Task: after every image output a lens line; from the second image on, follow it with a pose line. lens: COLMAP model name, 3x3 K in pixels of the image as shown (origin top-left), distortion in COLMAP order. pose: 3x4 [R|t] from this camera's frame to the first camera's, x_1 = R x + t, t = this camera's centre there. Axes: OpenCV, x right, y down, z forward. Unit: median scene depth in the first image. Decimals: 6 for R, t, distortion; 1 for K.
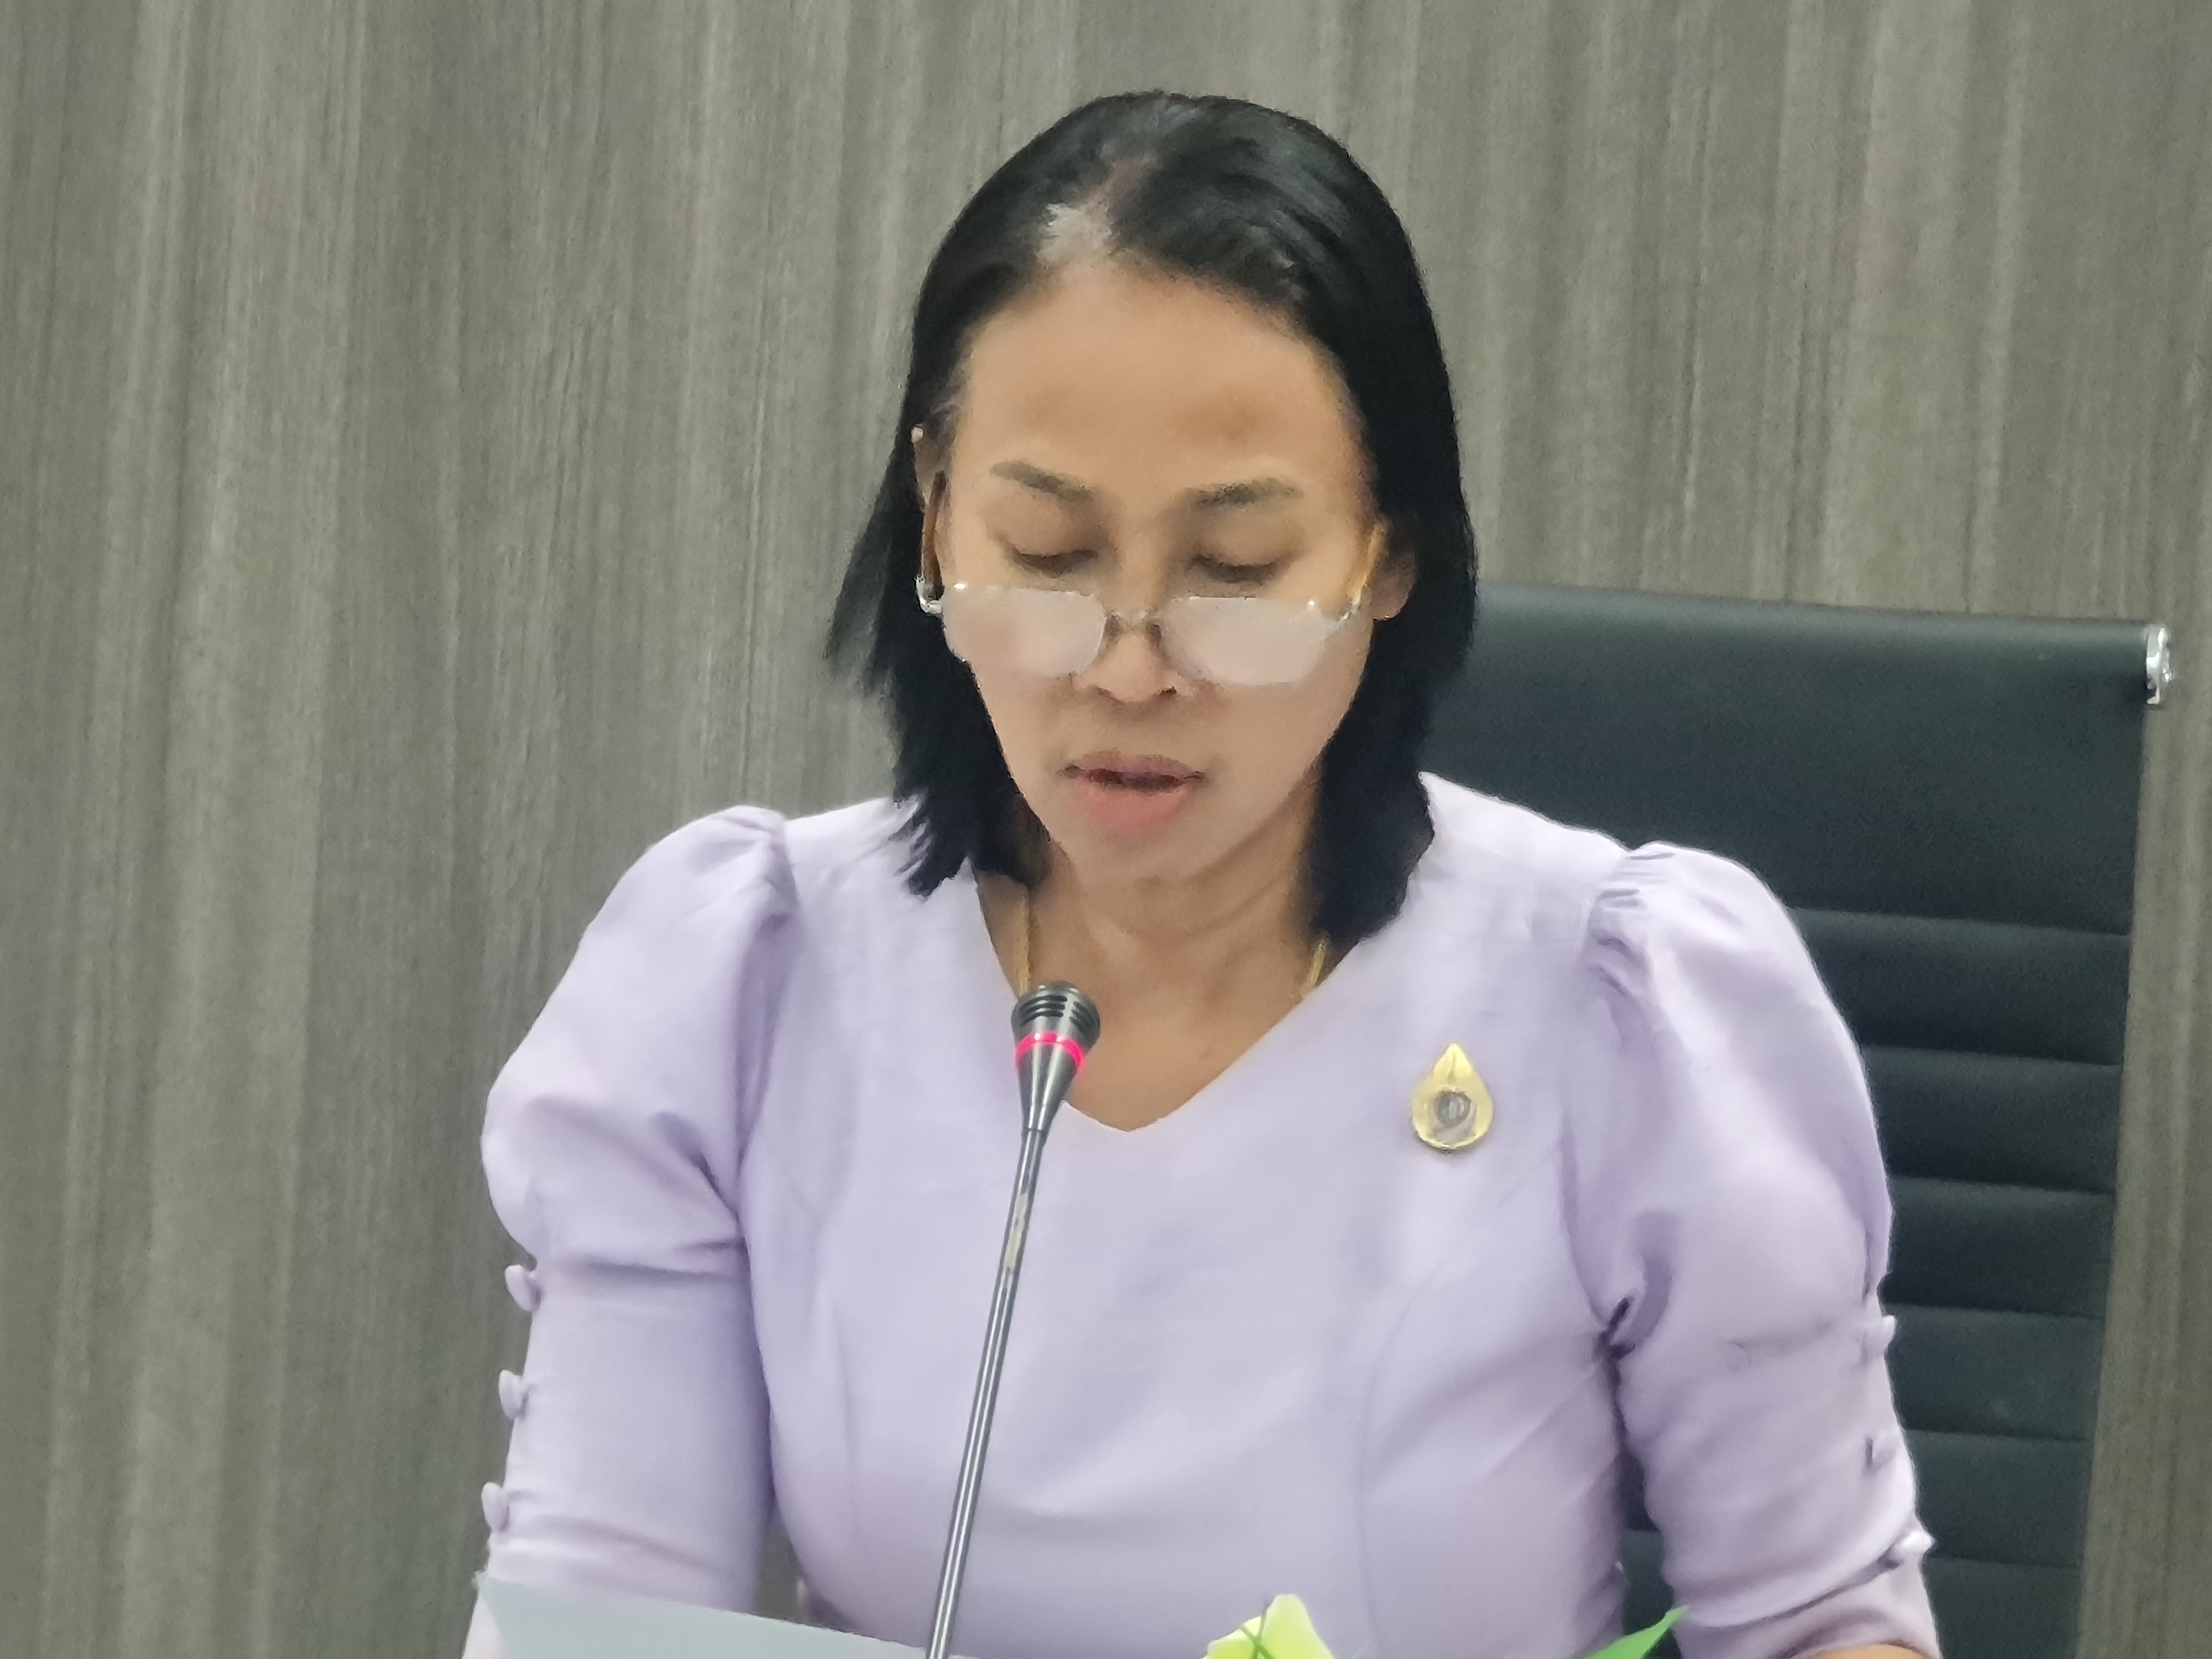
lens RADIAL K [[7976.2, 0, 1105.8], [0, 7976.2, 829.3], [0, 0, 1]] dist [-0.259516, 0.000000]
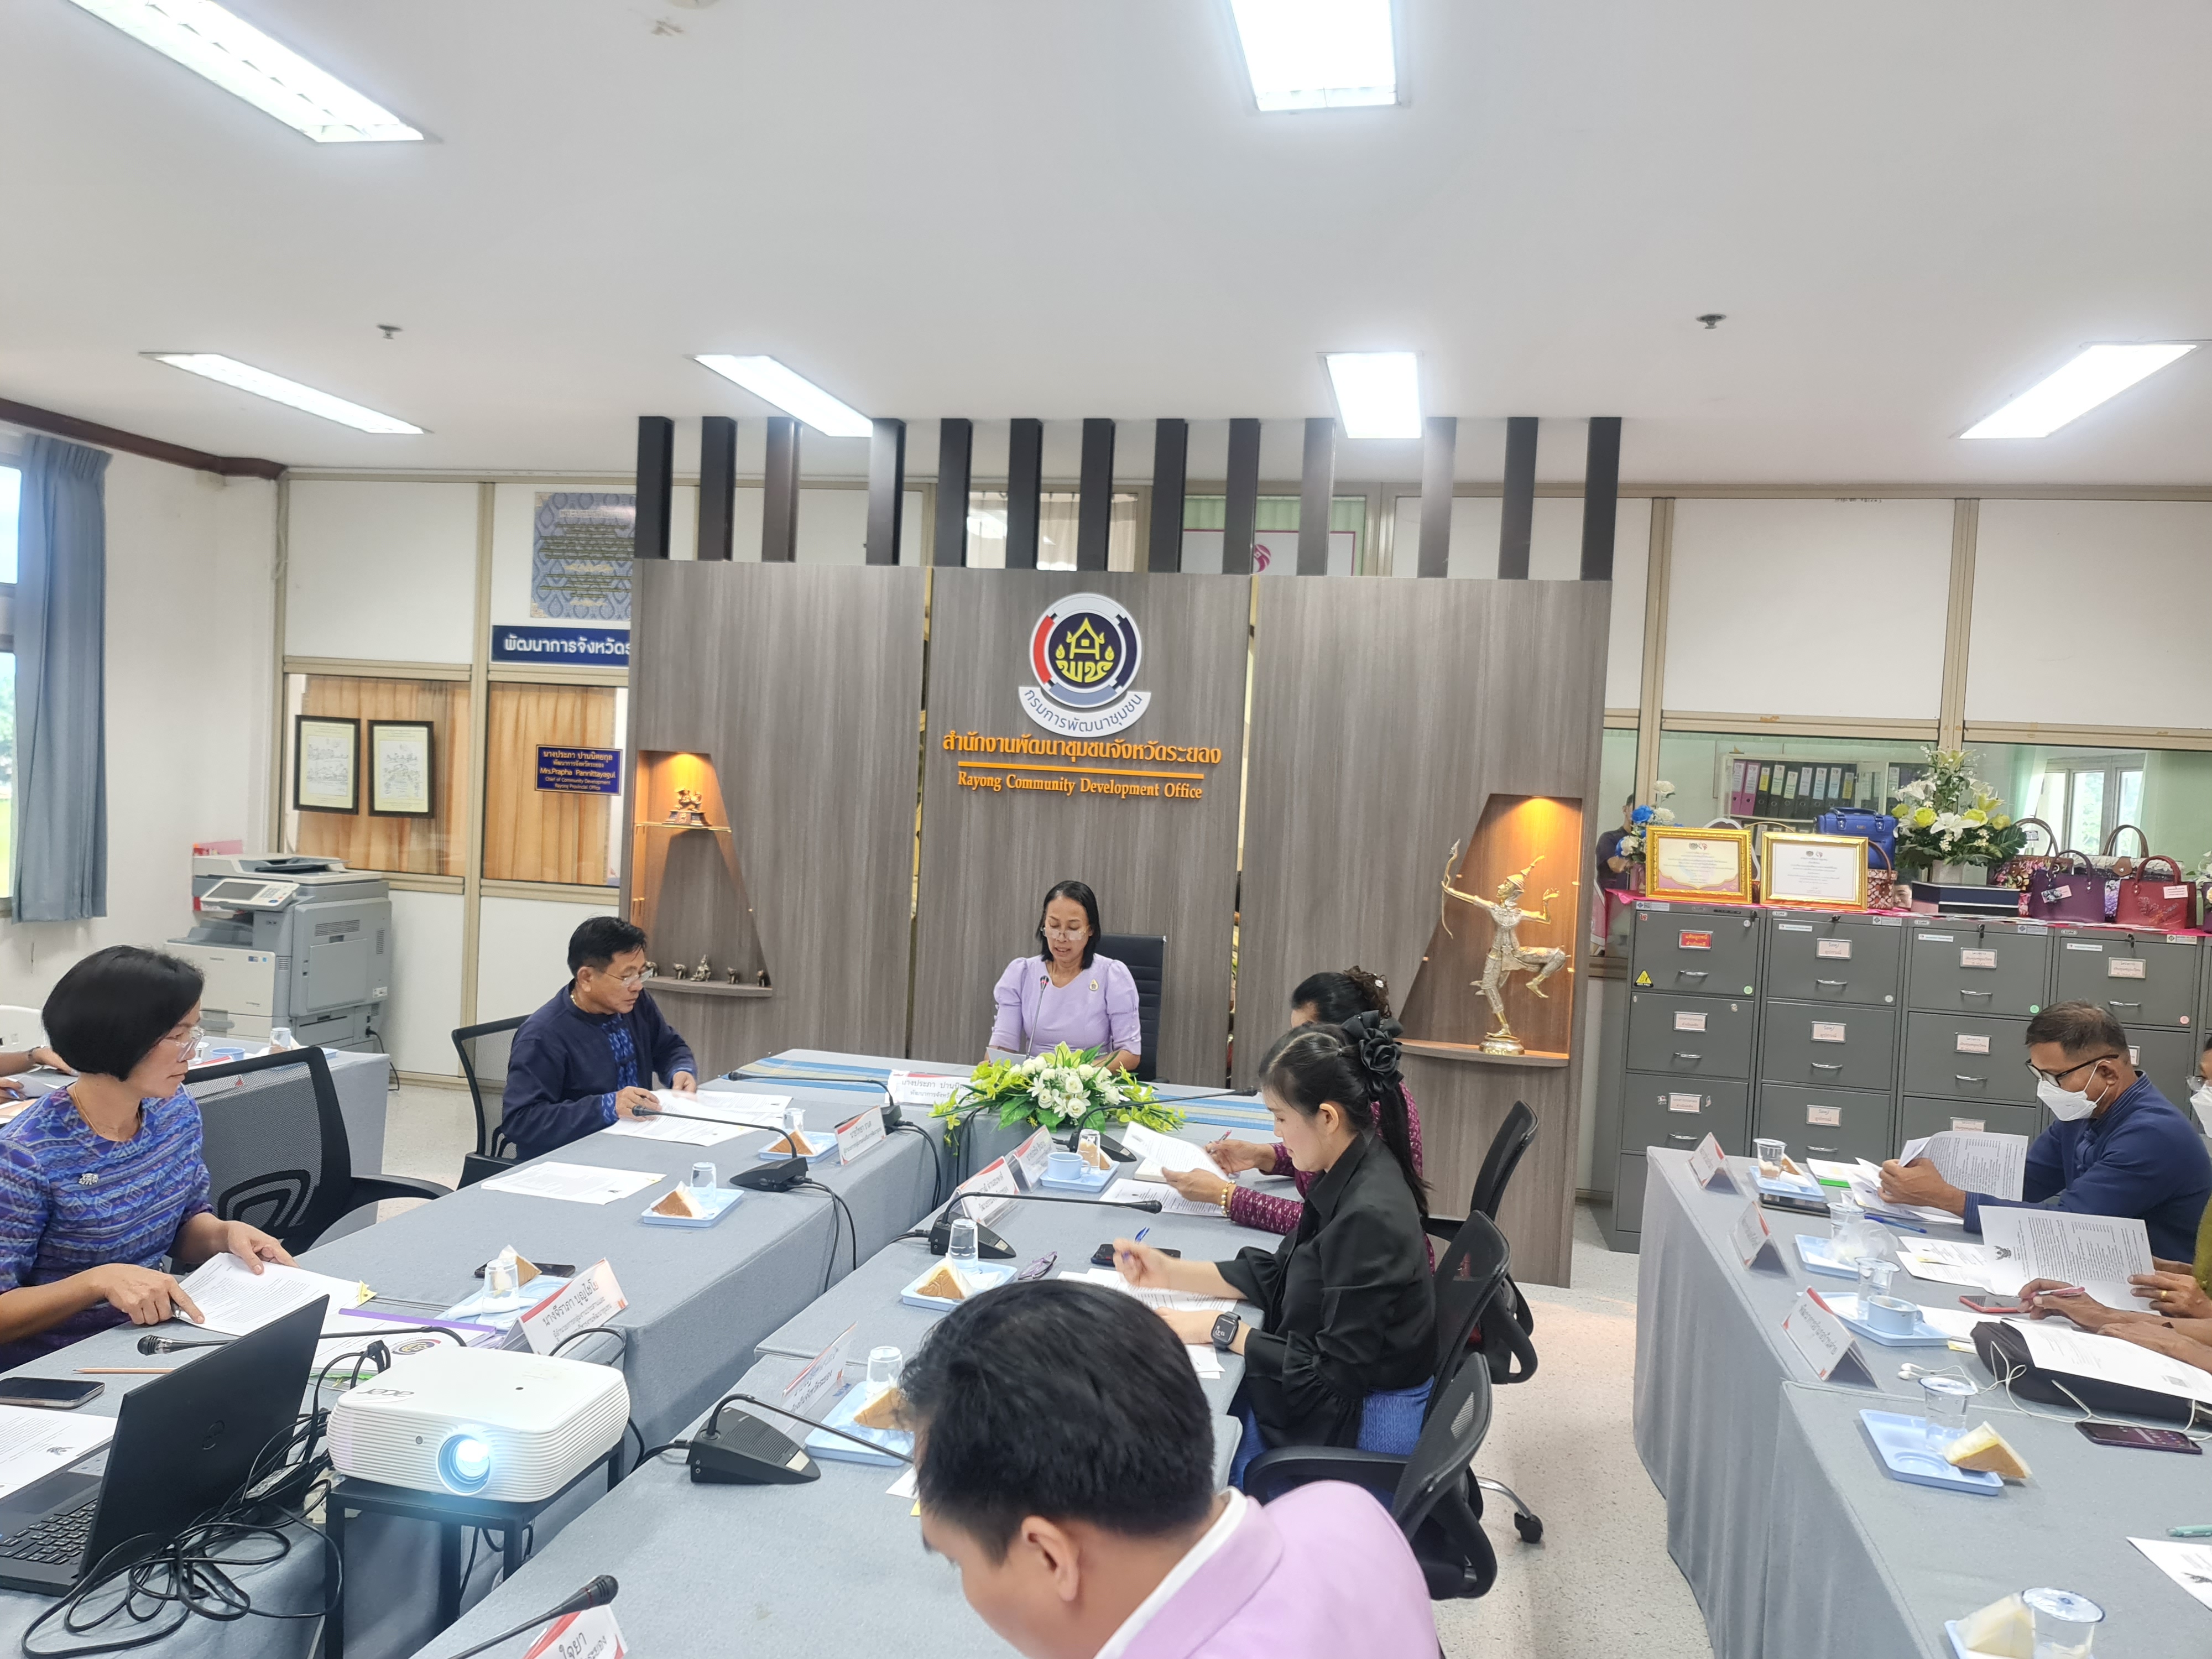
lens RADIAL K [[1627.0, 0, 1080.0], [0, 1627.0, 823.1], [0, 0, 1]] dist [0.065042, -0.049179]
pose [[0.998996, 0.040159, -0.019869, 0.057699], [-0.042932, 0.984849, -0.168013, 0.174918], [0.012821, 0.168697, 0.985585, -1.001612]]
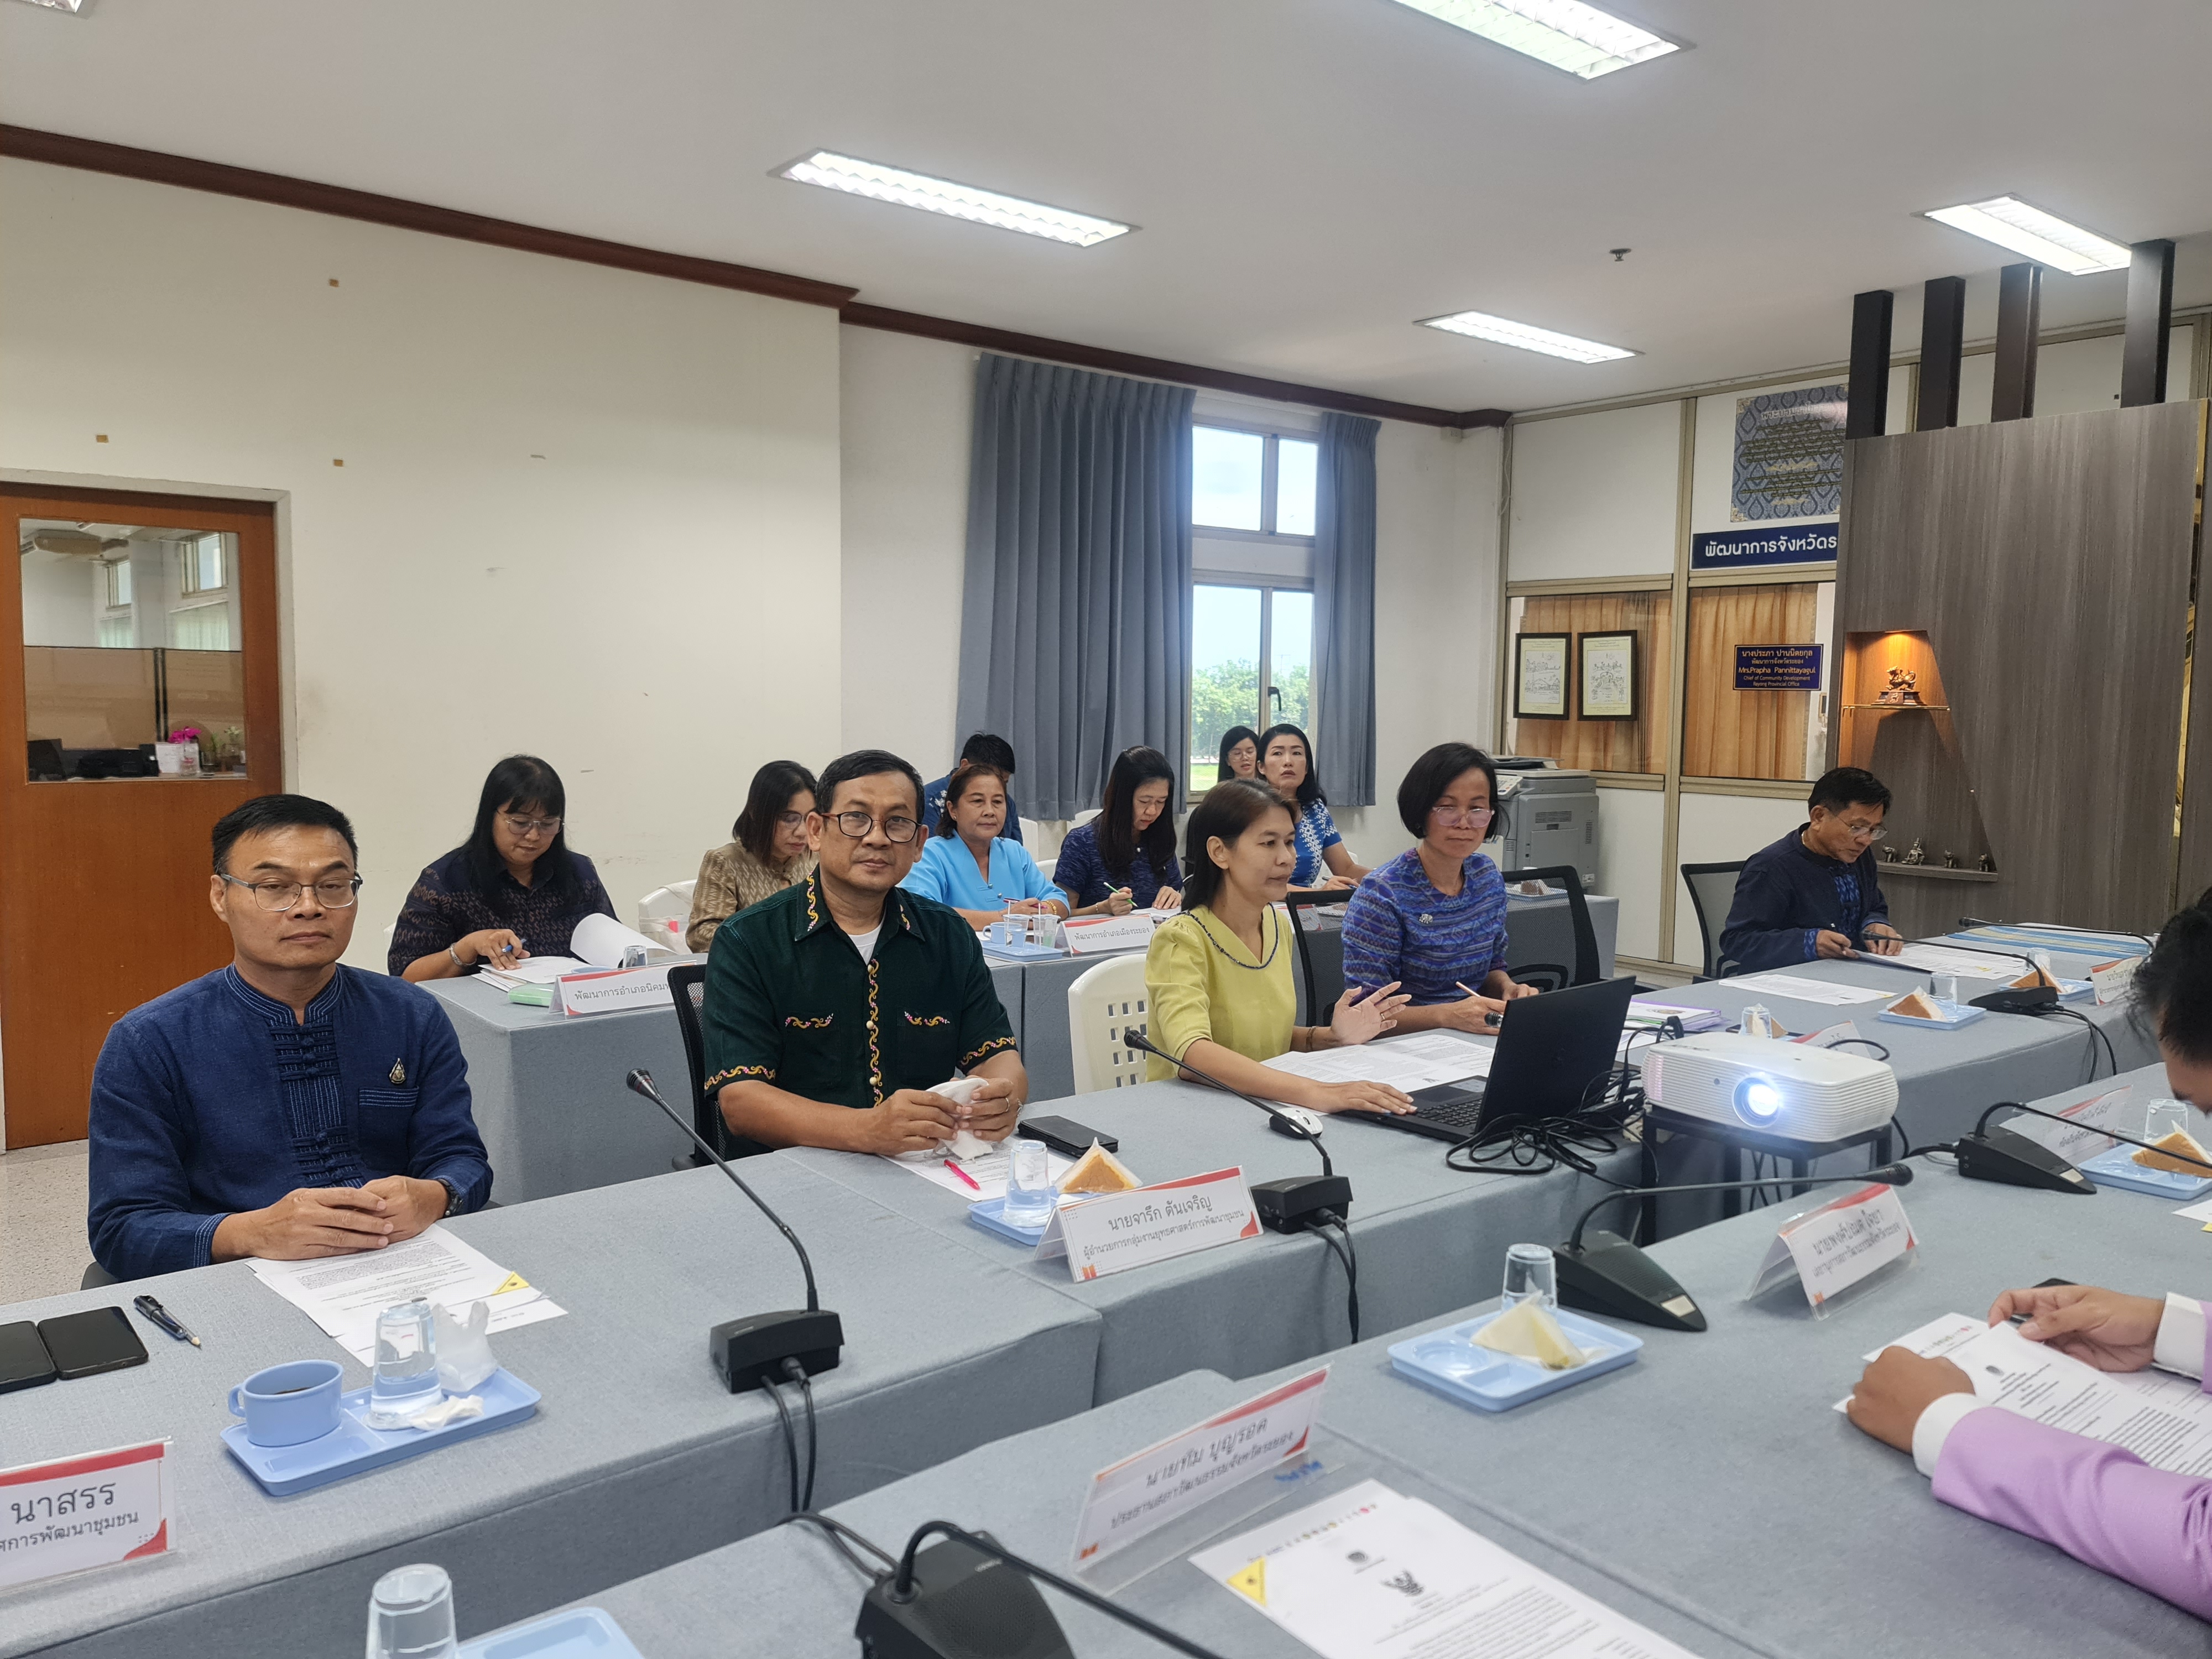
lens RADIAL K [[1627.0, 0, 1102.0], [0, 1627.0, 819.1], [0, 0, 1]] dist [0.065042, -0.049179]
pose [[0.770280, 0.050642, -0.635692, 0.064989], [-0.133506, 0.987558, -0.083098, 0.302940], [0.623575, 0.148877, 0.767457, -1.149036]]
